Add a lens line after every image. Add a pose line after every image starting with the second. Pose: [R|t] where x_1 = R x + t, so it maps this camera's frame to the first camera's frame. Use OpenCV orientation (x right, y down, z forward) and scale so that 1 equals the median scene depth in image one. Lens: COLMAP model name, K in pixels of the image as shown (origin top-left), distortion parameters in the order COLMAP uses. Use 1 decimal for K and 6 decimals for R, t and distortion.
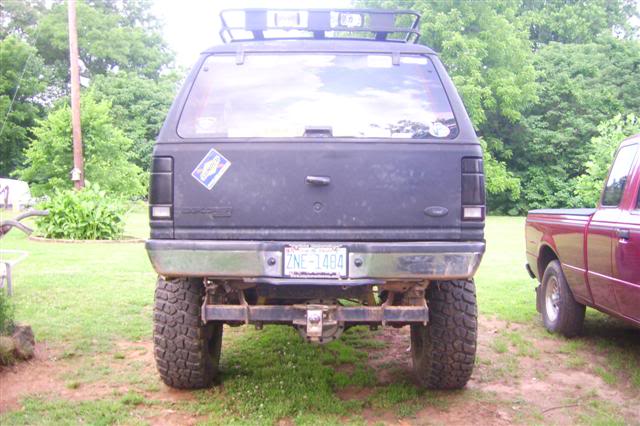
lens RADIAL K [[669.1, 0, 321.3], [0, 669.1, 212.6], [0, 0, 1]] dist [-0.129539, 0.000000]
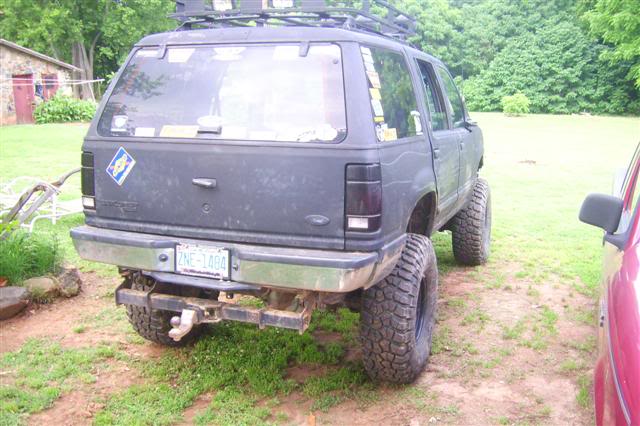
lens RADIAL K [[669.1, 0, 319.9], [0, 669.1, 211.7], [0, 0, 1]] dist [-0.129539, 0.000000]
pose [[0.936872, 0.065890, -0.343410, 0.504464], [-0.010129, 0.986788, 0.161701, -0.168306], [0.349527, -0.148014, 0.925161, 0.118533]]
